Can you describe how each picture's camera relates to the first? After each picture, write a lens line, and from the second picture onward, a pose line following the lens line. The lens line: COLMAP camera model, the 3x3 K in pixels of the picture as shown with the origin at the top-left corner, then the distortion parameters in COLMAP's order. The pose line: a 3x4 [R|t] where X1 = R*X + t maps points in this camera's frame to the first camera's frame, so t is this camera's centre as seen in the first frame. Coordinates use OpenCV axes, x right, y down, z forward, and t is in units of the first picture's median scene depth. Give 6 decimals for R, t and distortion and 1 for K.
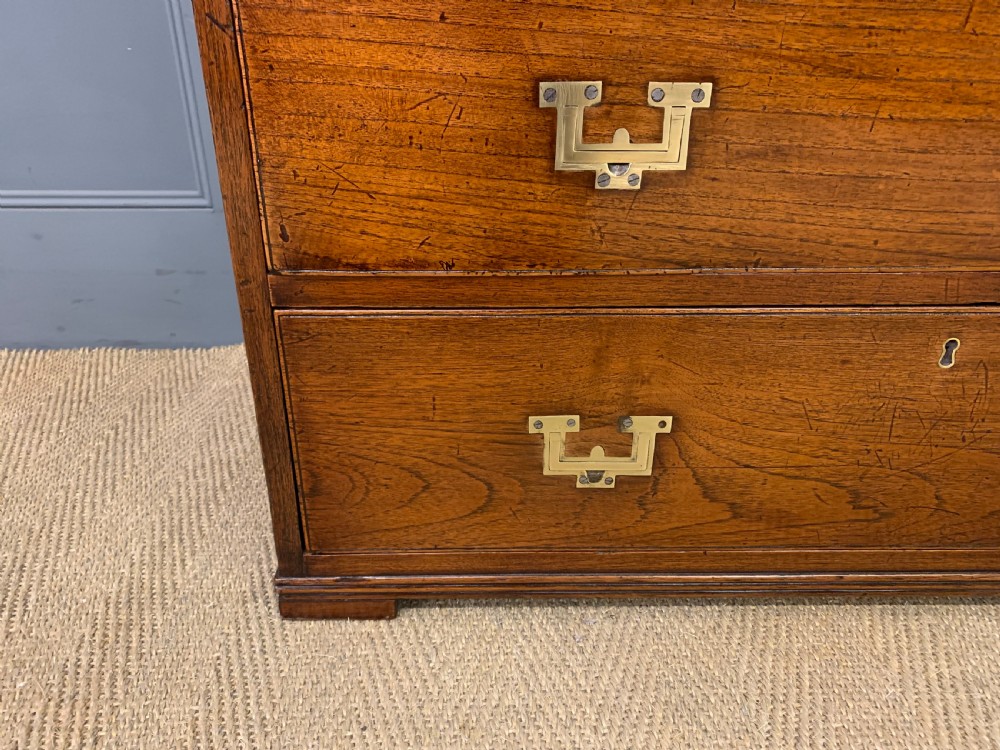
lens RADIAL K [[771.0, 0, 497.1], [0, 771.0, 379.8], [0, 0, 1]] dist [0.018018, -0.004848]
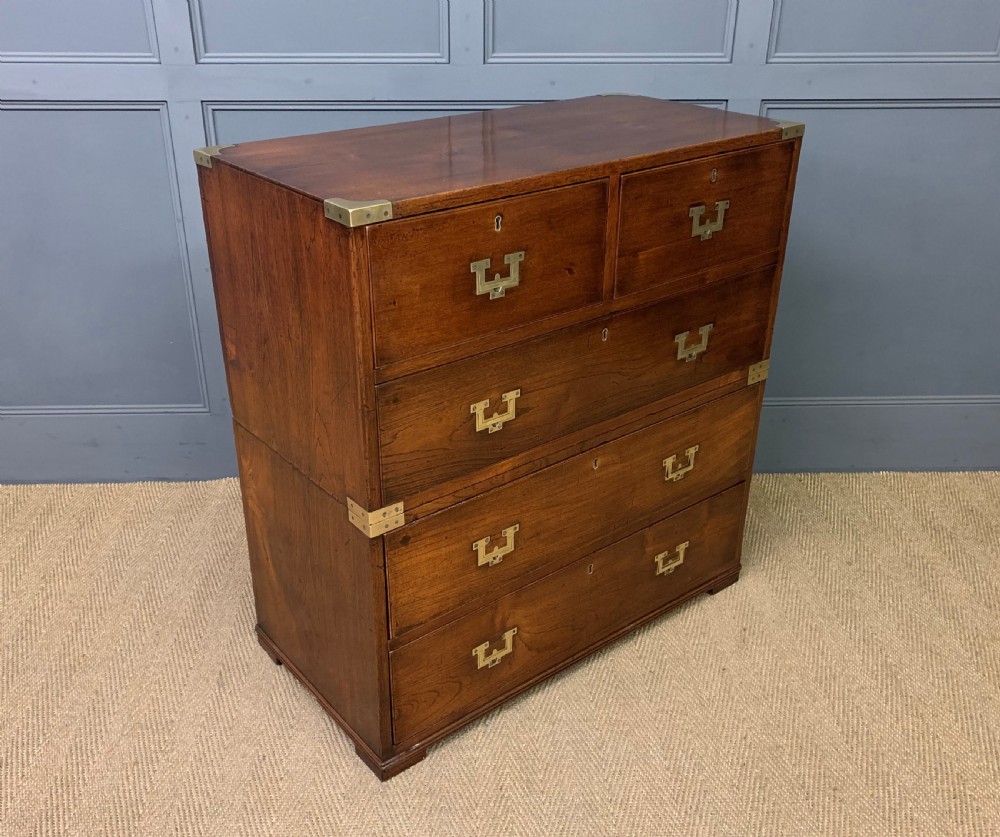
lens RADIAL K [[984.6, 0, 479.0], [0, 984.6, 435.8], [0, 0, 1]] dist [0.014292, 0.000000]
pose [[0.999824, -0.007932, 0.016973, 0.489126], [0.007580, 0.999757, 0.020721, -0.376735], [-0.017133, -0.020589, 0.999641, -2.712818]]
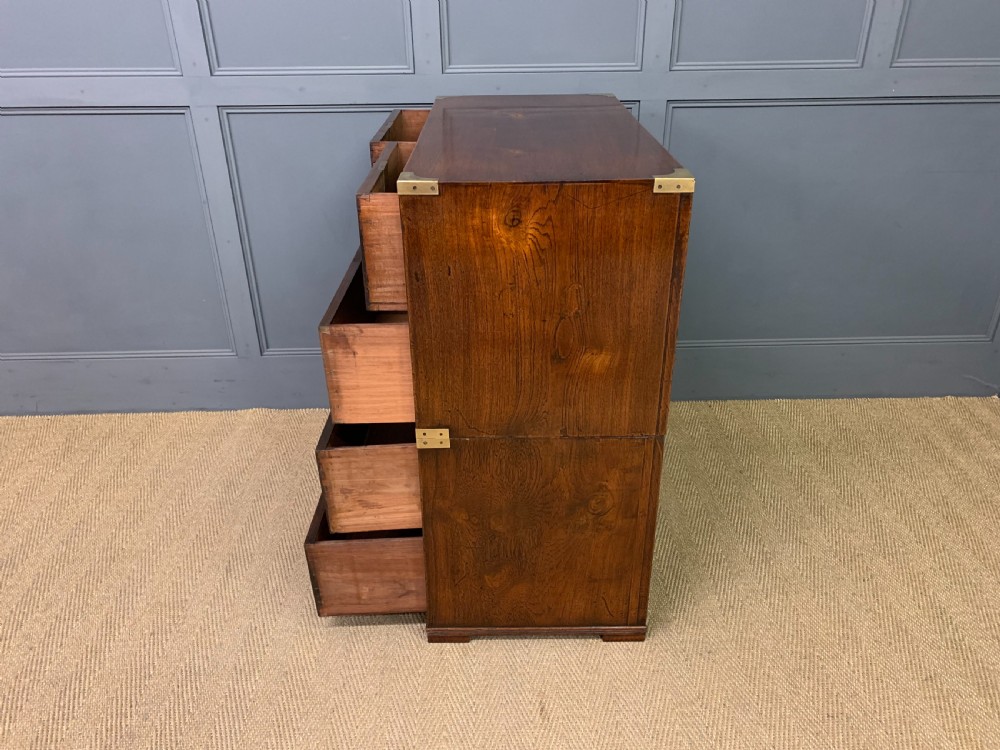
lens RADIAL K [[771.0, 0, 502.8], [0, 771.0, 383.8], [0, 0, 1]] dist [0.018018, -0.004848]
pose [[0.999862, -0.015595, 0.005758, 0.831866], [0.015422, 0.999463, 0.028908, -0.343398], [-0.006205, -0.028816, 0.999565, -2.642300]]
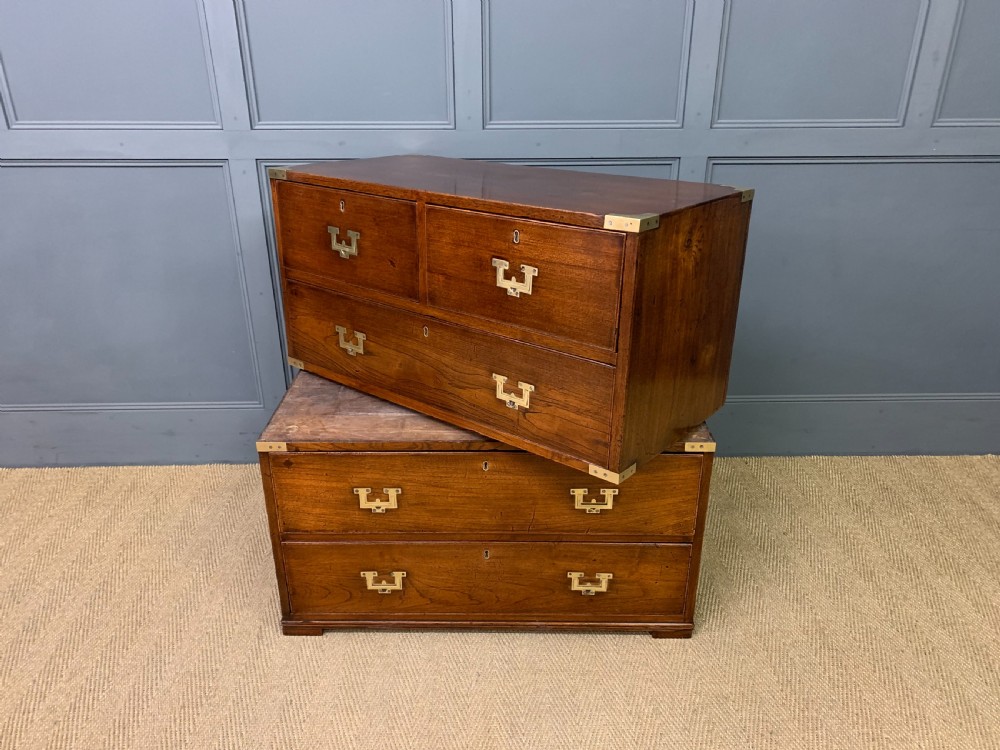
lens RADIAL K [[771.0, 0, 500.1], [0, 771.0, 381.6], [0, 0, 1]] dist [0.018018, -0.004848]
pose [[0.999932, -0.007407, 0.009050, 0.624271], [0.007628, 0.999666, -0.024676, -0.430086], [-0.008864, 0.024743, 0.999655, -2.553666]]
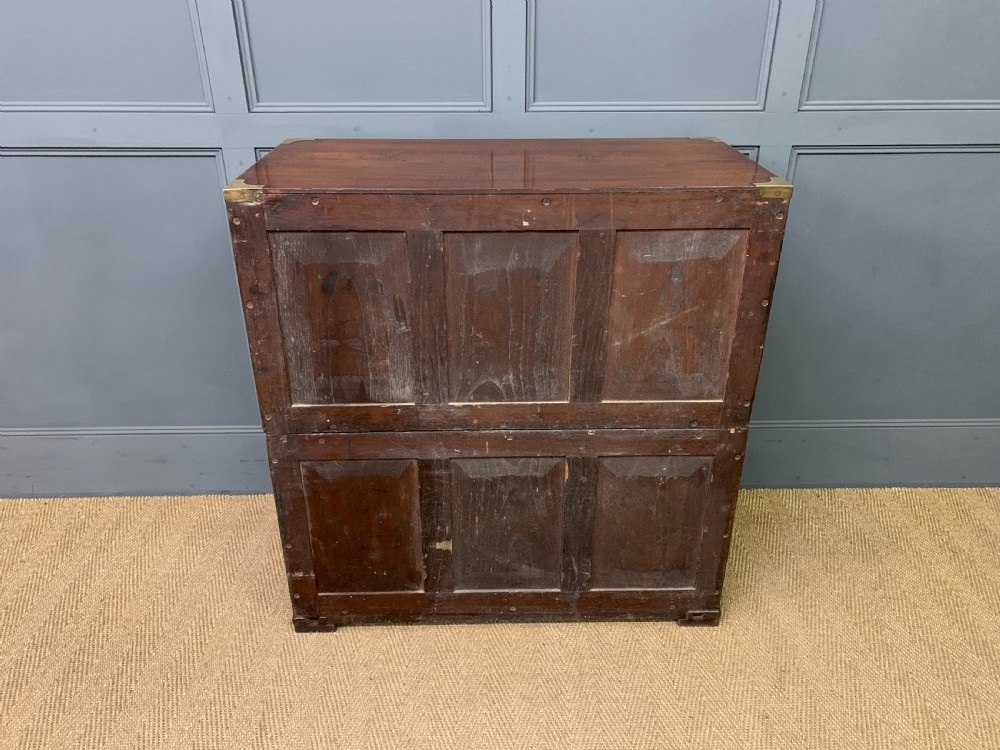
lens RADIAL K [[771.0, 0, 502.9], [0, 771.0, 382.6], [0, 0, 1]] dist [0.018018, -0.004848]
pose [[0.999989, -0.003979, 0.002523, 0.482084], [0.003949, 0.999923, 0.011793, -0.685150], [-0.002570, -0.011783, 0.999927, -1.987599]]
